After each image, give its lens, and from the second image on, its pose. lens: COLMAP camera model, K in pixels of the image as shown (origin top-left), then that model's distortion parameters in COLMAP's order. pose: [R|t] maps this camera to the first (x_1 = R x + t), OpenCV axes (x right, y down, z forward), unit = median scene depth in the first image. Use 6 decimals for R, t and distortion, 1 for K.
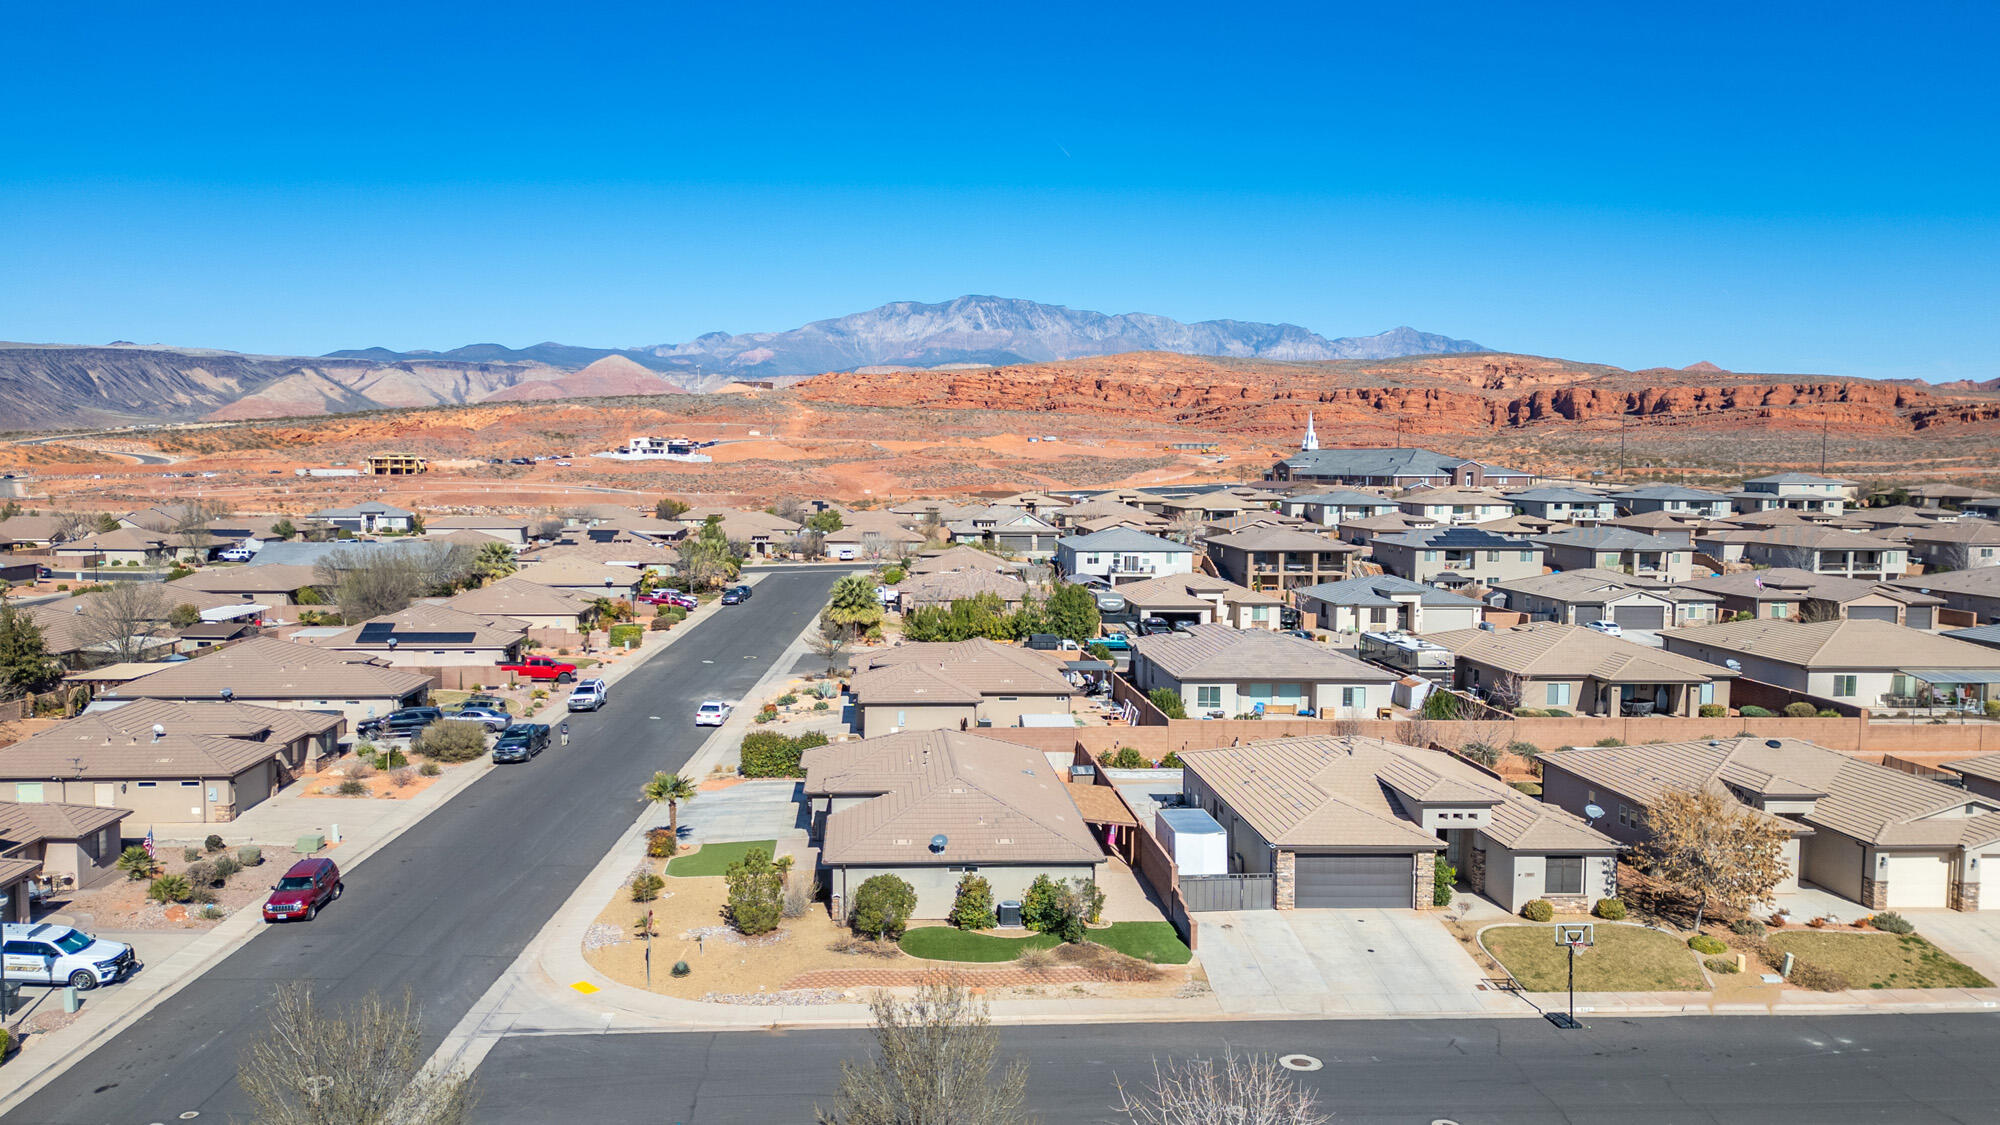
lens RADIAL K [[1421.5, 0, 1000.0], [0, 1421.5, 562.5], [0, 0, 1]] dist [0.093035, -0.102653]
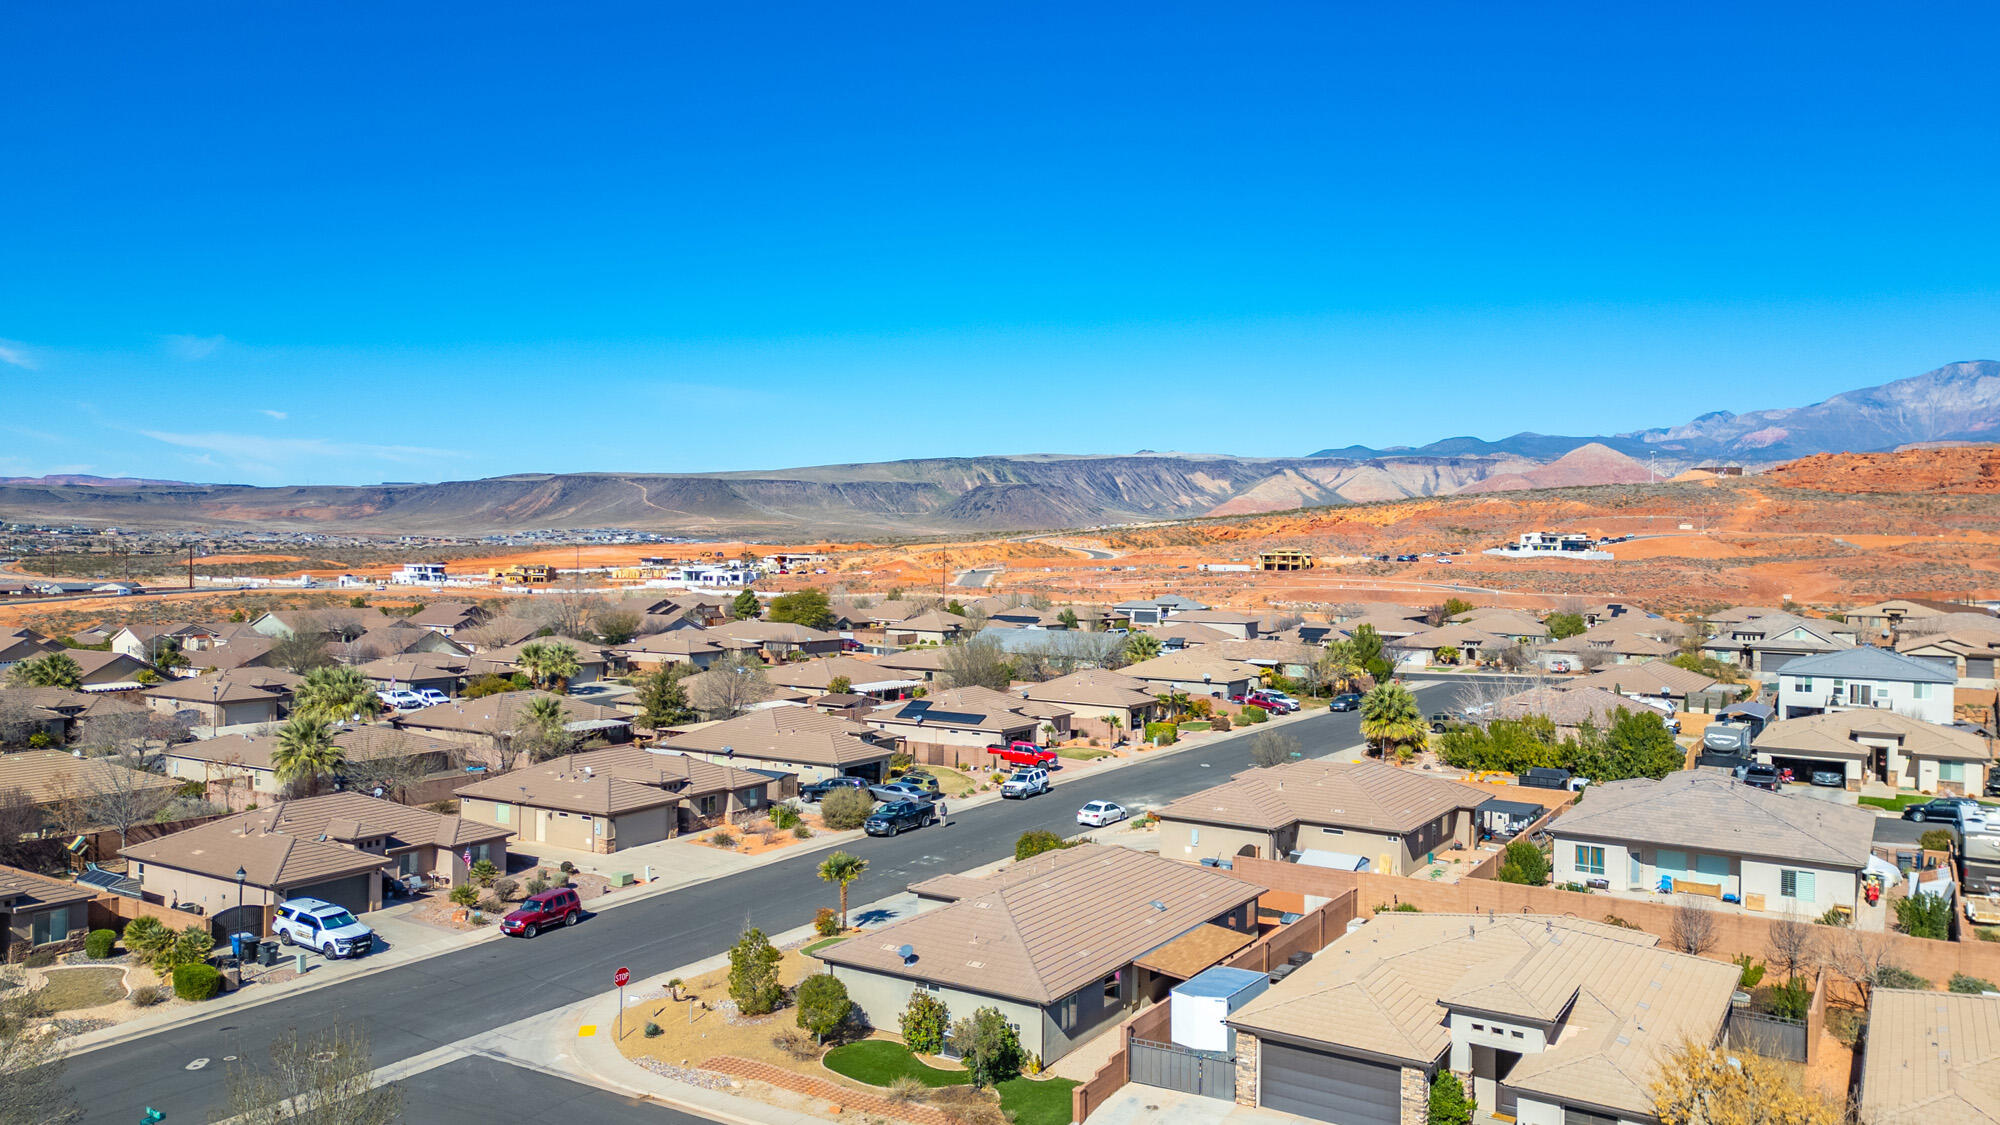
lens RADIAL K [[1513.6, 0, 1000.0], [0, 1513.6, 562.5], [0, 0, 1]] dist [0.101321, -0.113894]
pose [[0.813127, 0.009545, -0.582009, 0.245336], [-0.049069, 0.997431, -0.052195, -0.005035], [0.580015, 0.071000, 0.811506, 0.081454]]
